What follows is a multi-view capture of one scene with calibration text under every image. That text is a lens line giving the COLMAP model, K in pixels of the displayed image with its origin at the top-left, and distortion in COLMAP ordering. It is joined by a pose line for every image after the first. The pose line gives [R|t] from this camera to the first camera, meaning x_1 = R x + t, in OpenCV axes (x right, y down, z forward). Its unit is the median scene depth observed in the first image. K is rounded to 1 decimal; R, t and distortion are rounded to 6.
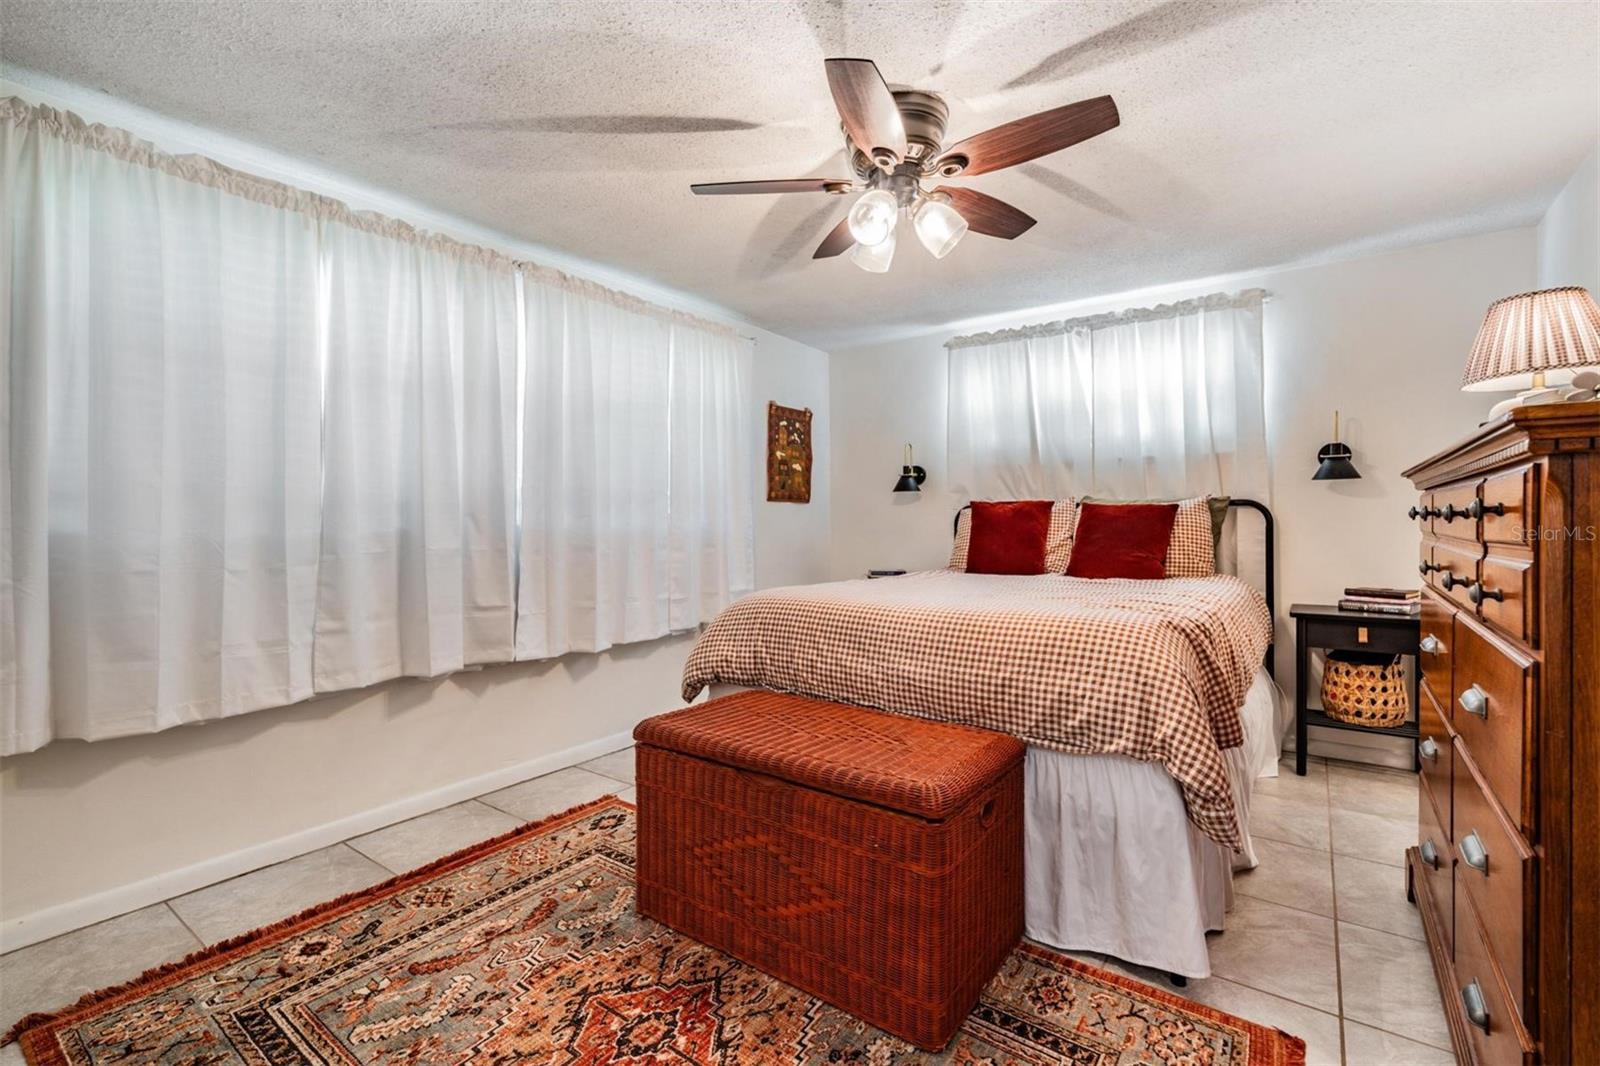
lens RADIAL K [[702.7, 0, 799.0], [0, 702.7, 530.3], [0, 0, 1]] dist [0.000676, -0.000423]
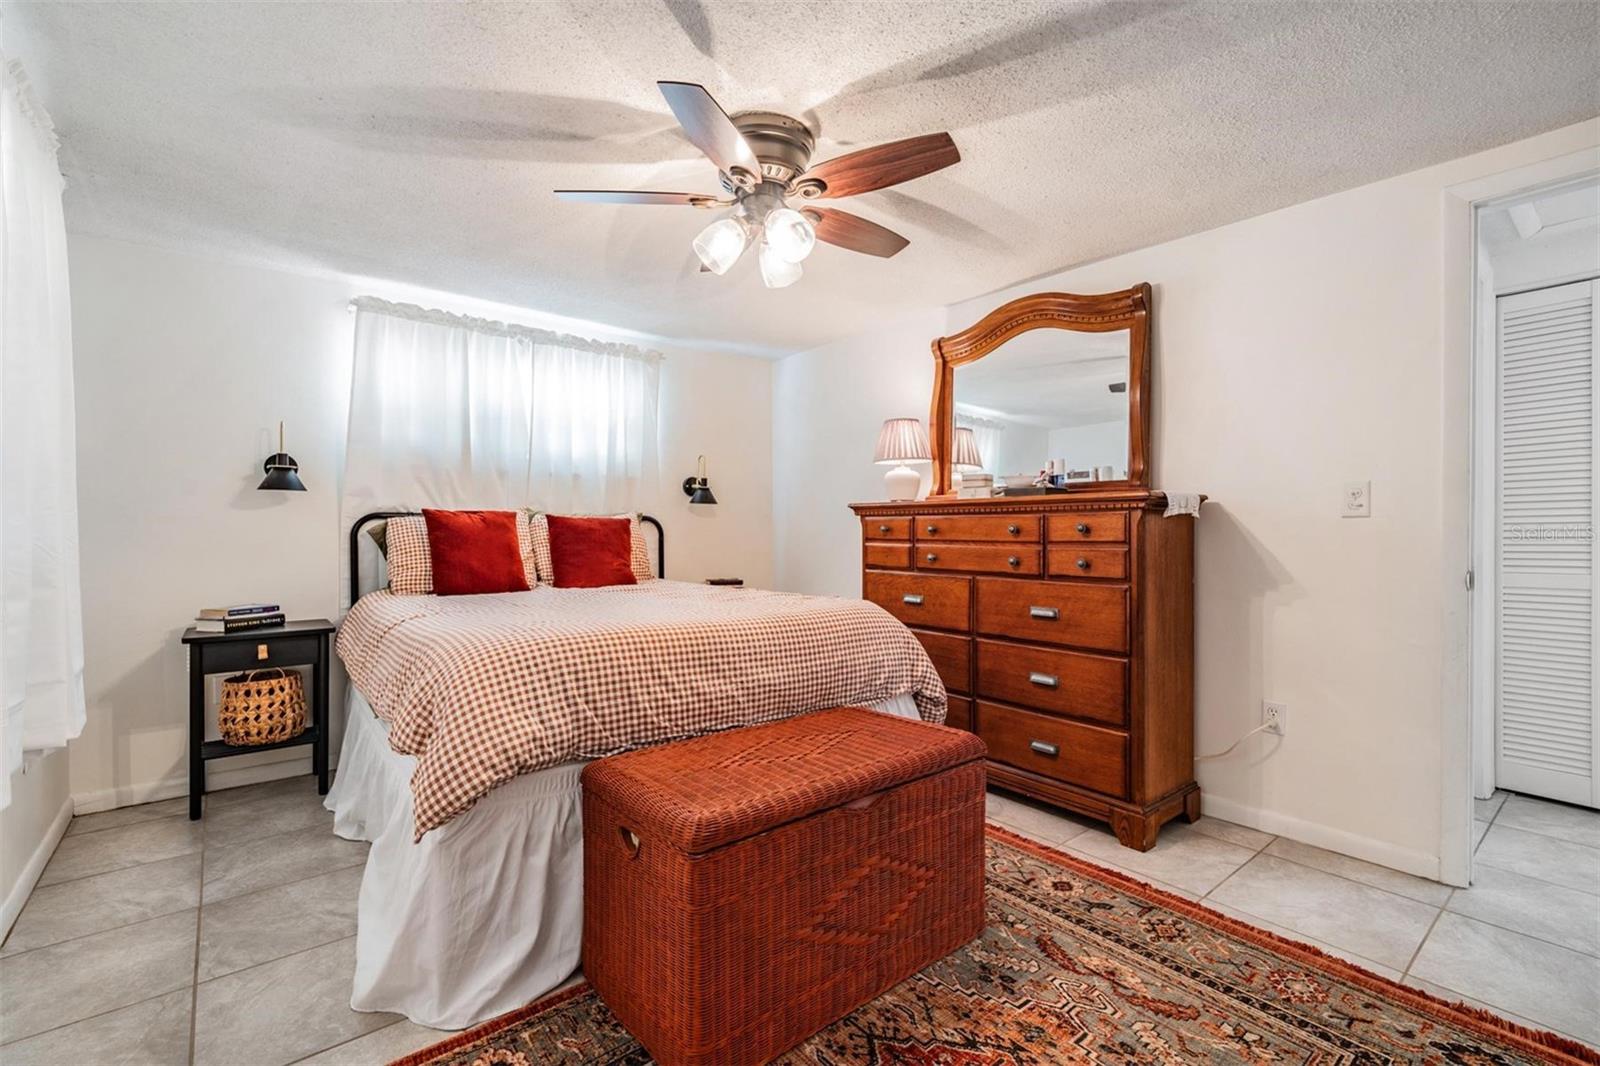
lens RADIAL K [[702.7, 0, 798.2], [0, 702.7, 529.6], [0, 0, 1]] dist [0.000676, -0.000423]
pose [[0.249151, 0.004583, 0.968454, -0.480435], [0.011070, 0.999910, -0.007580, -0.005863], [-0.968401, 0.012610, 0.249078, 0.402064]]
